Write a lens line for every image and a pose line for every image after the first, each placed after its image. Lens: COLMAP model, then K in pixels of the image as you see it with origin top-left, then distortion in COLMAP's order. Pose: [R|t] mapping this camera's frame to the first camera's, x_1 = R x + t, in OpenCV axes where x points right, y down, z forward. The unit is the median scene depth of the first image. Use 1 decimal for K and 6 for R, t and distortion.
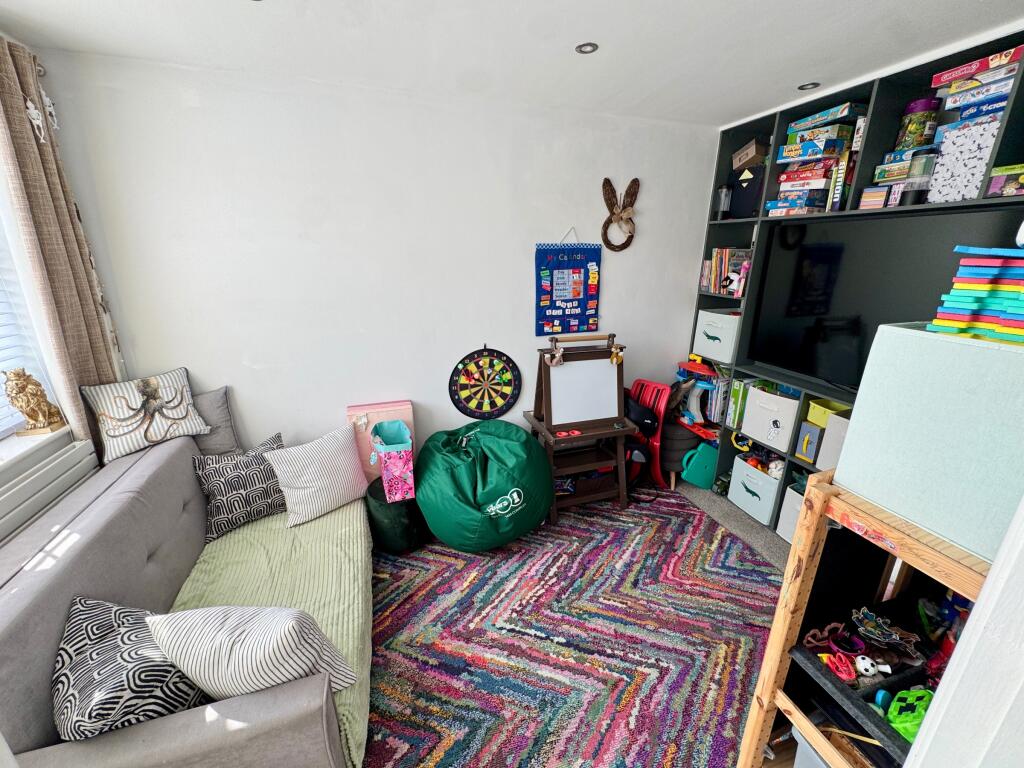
lens RADIAL K [[409.5, 0, 509.2], [0, 409.5, 383.3], [0, 0, 1]] dist [-0.004220, 0.001274]
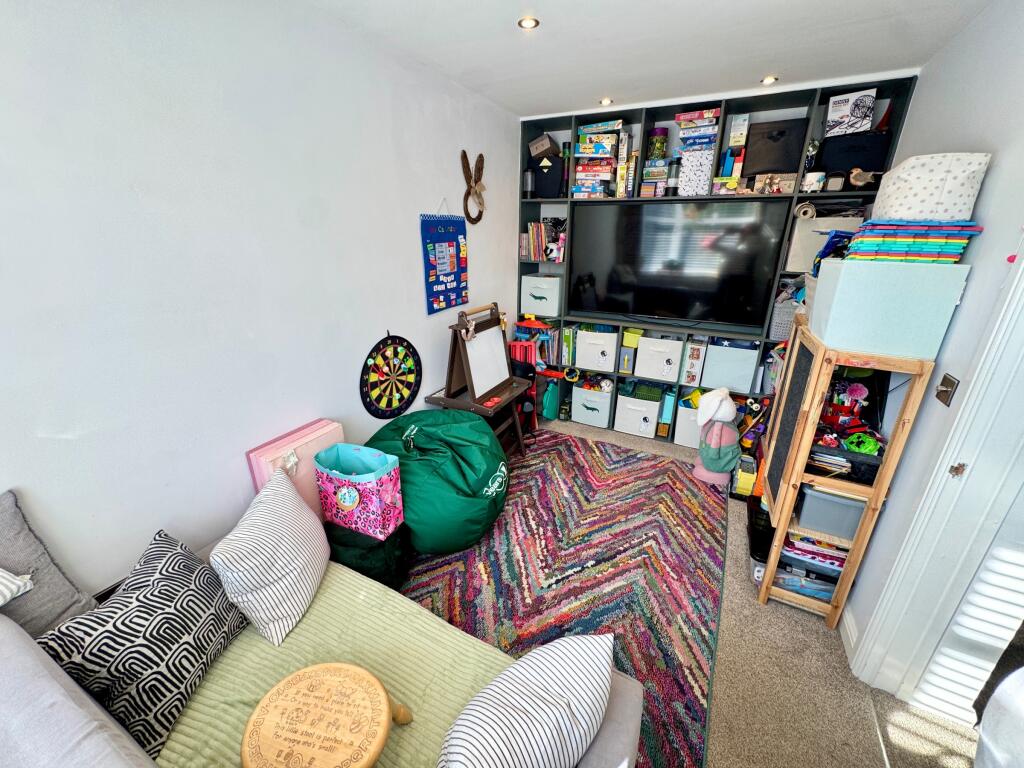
lens RADIAL K [[409.5, 0, 513.3], [0, 409.5, 382.6], [0, 0, 1]] dist [-0.004220, 0.001274]
pose [[0.706077, -0.243287, 0.665032, -0.540660], [0.210558, 0.968784, 0.130855, -0.054139], [-0.676107, 0.047634, 0.735262, 0.215165]]
